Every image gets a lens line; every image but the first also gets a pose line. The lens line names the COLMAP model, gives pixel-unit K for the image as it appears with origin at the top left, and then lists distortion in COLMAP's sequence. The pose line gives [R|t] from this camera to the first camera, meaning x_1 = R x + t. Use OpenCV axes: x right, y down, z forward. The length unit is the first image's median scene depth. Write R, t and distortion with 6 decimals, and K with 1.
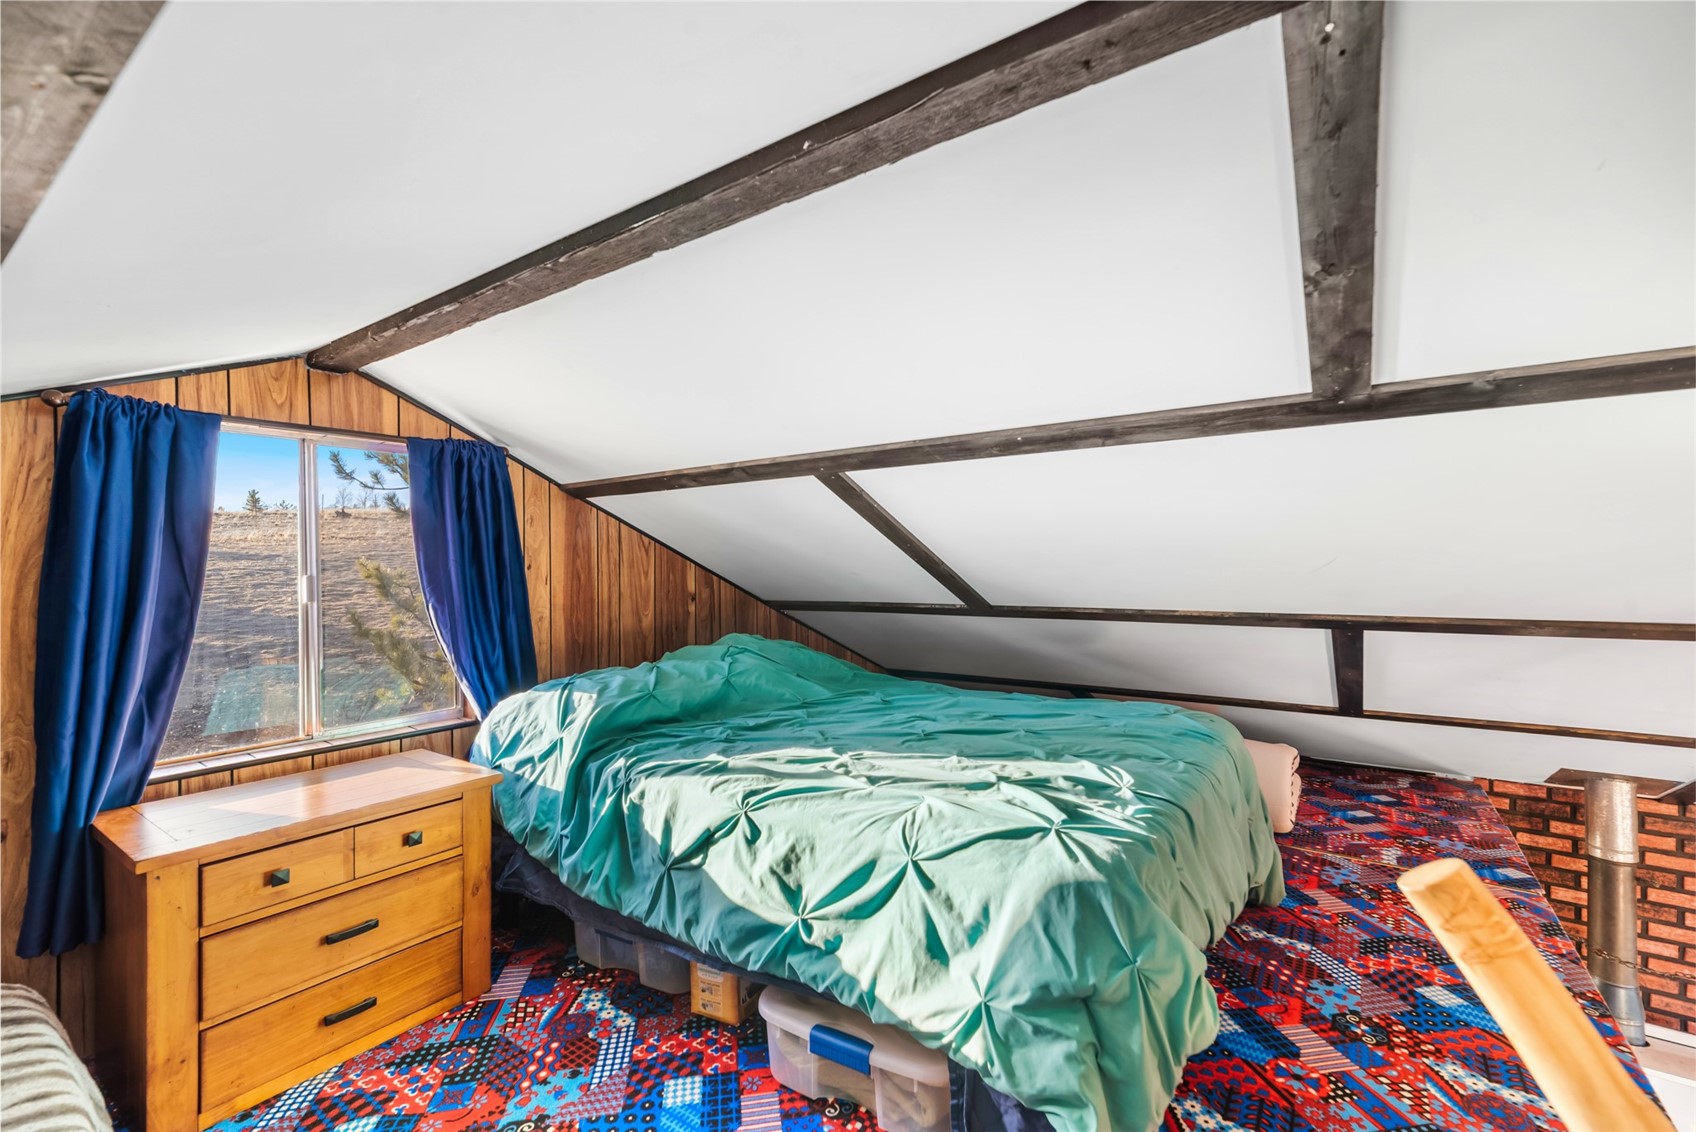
lens RADIAL K [[729.6, 0, 851.2], [0, 729.6, 568.9], [0, 0, 1]] dist [0.008624, 0.000114]
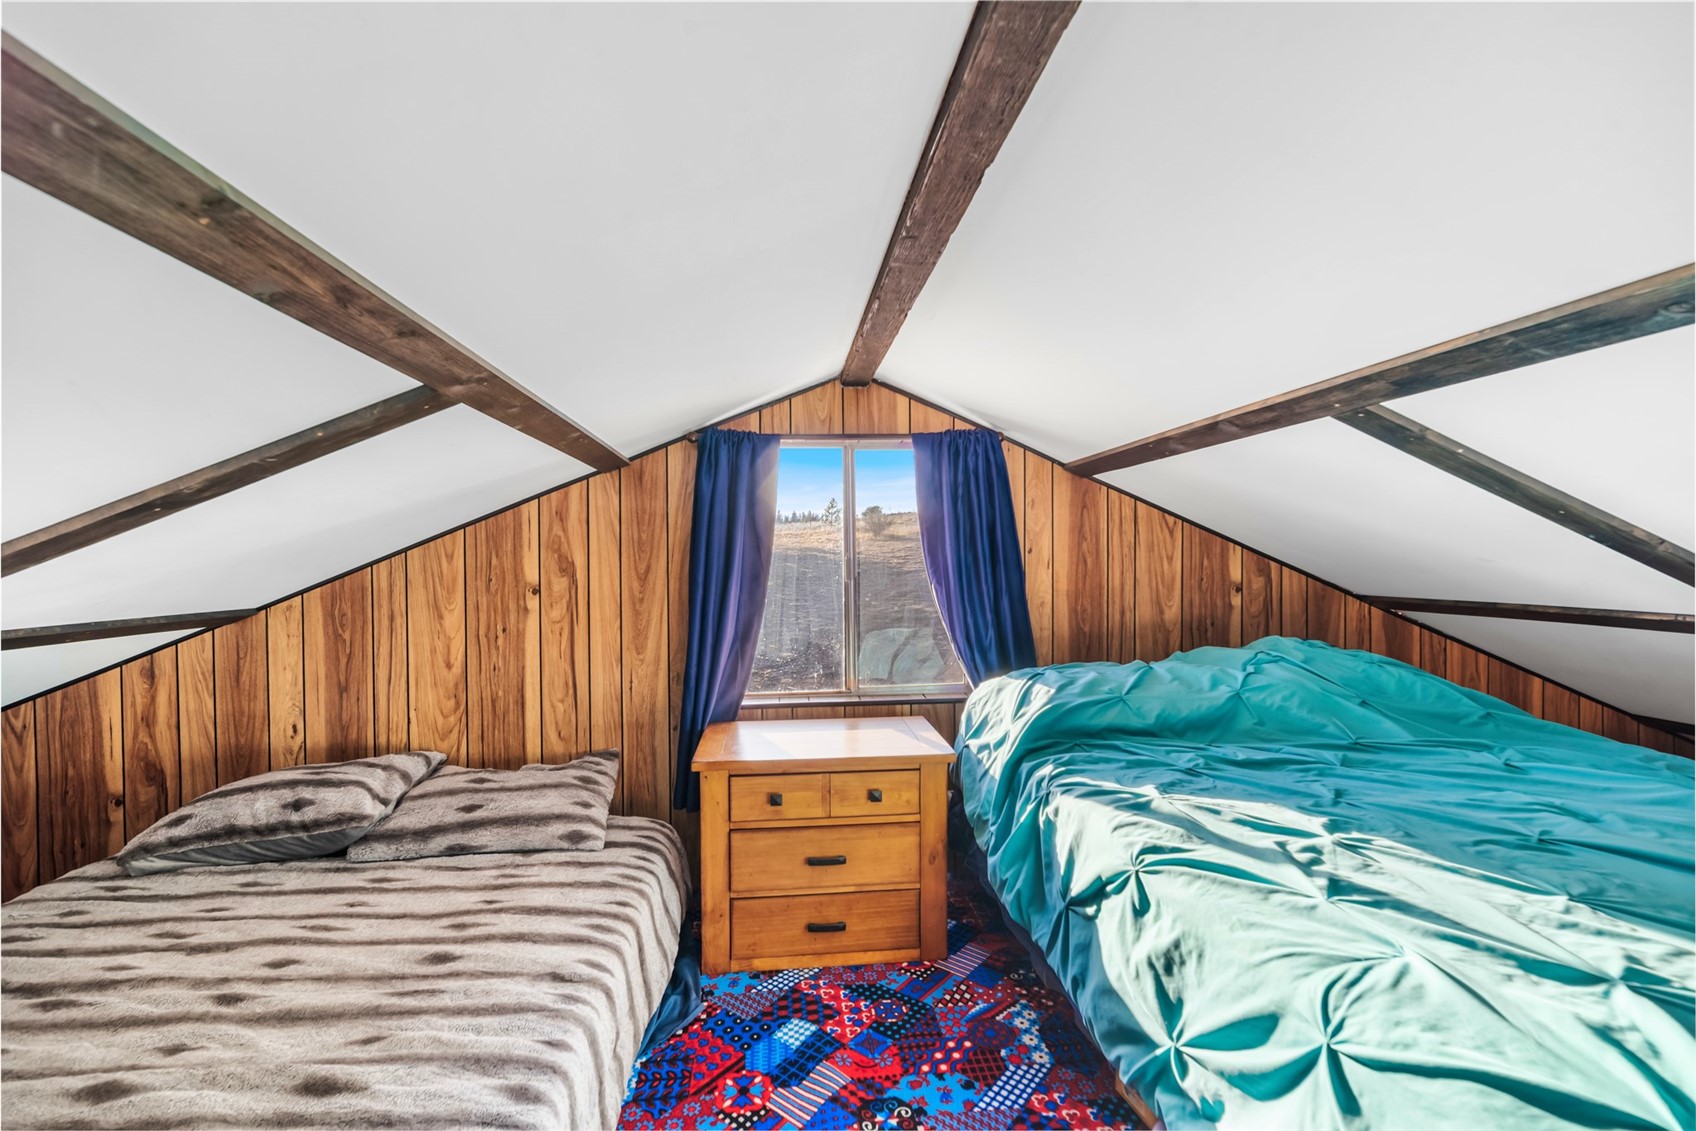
lens RADIAL K [[729.6, 0, 851.2], [0, 729.6, 568.4], [0, 0, 1]] dist [0.008624, 0.000114]
pose [[0.657541, 0.016006, -0.753249, 0.204217], [0.000509, 0.999765, 0.021689, -0.000566], [0.753418, -0.014645, 0.657378, 0.244726]]
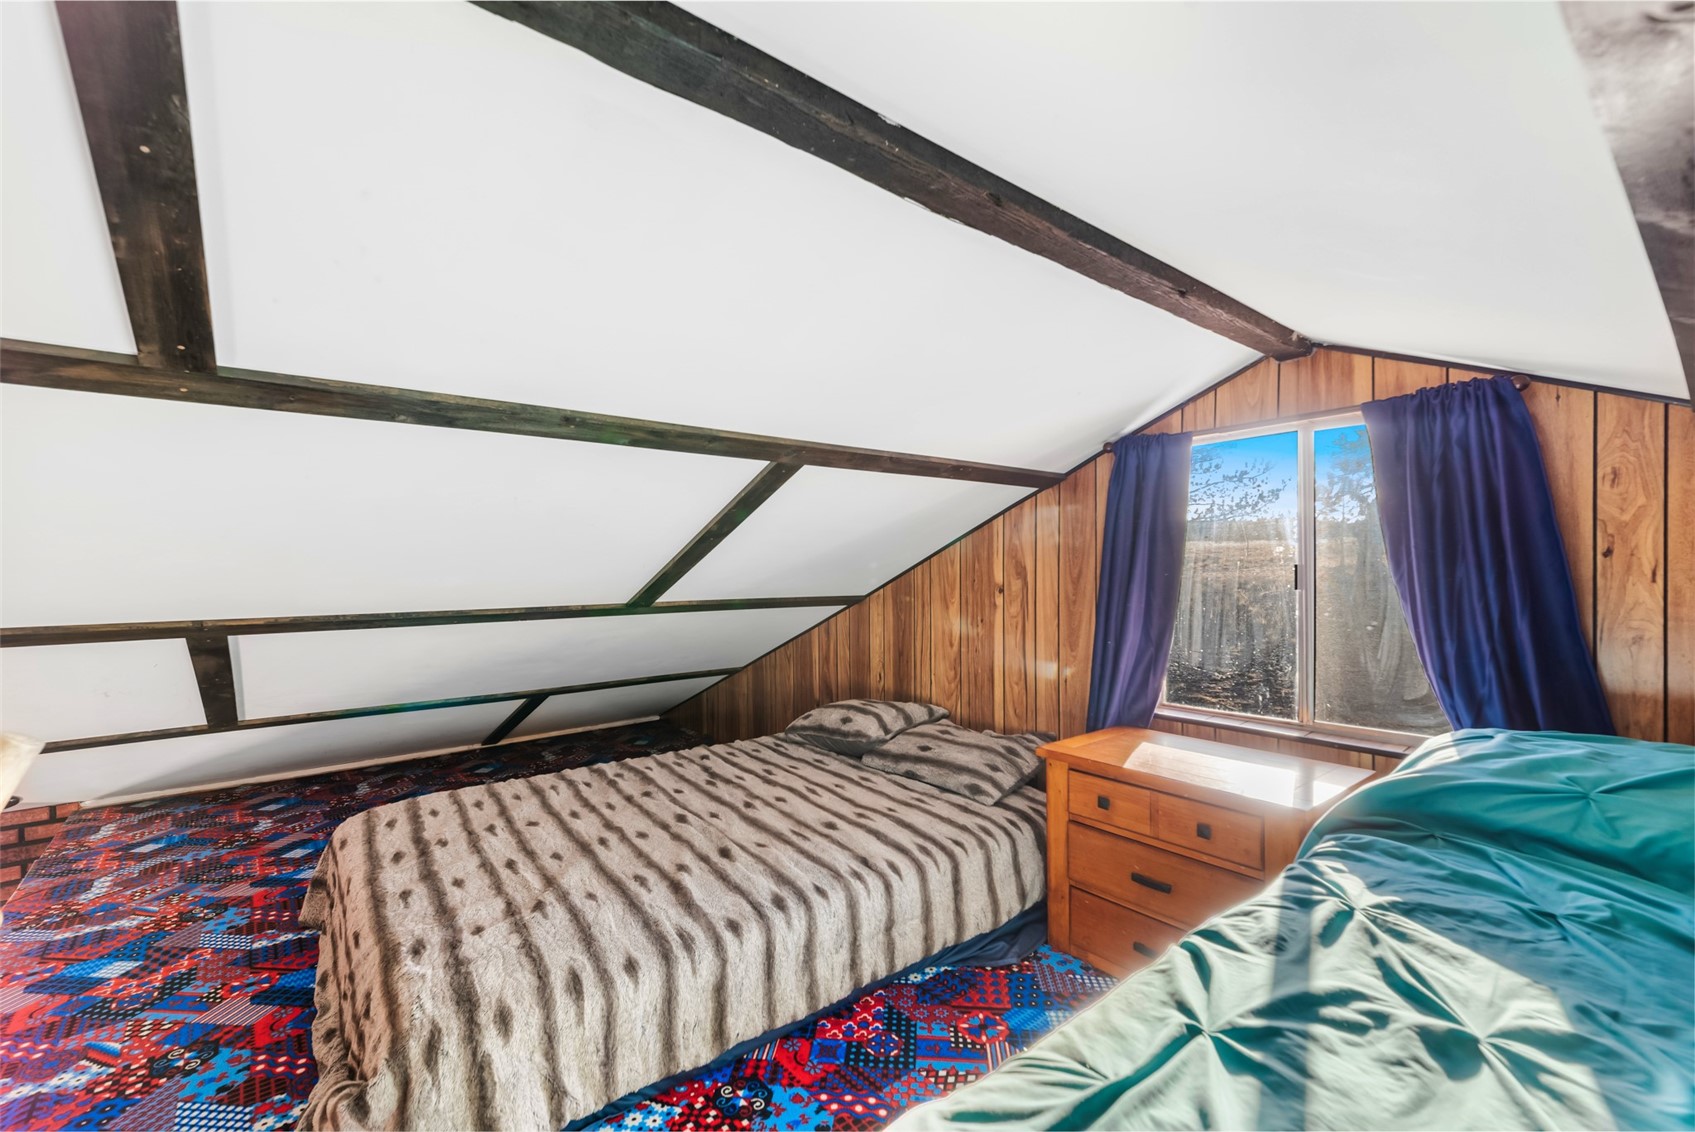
lens RADIAL K [[729.2, 0, 850.7], [0, 729.2, 568.9], [0, 0, 1]] dist [0.008624, 0.000114]
pose [[-0.277239, 0.013412, -0.960707, 0.470170], [0.006852, 0.999905, 0.011982, -0.000478], [0.960777, -0.003260, -0.277304, 0.803219]]
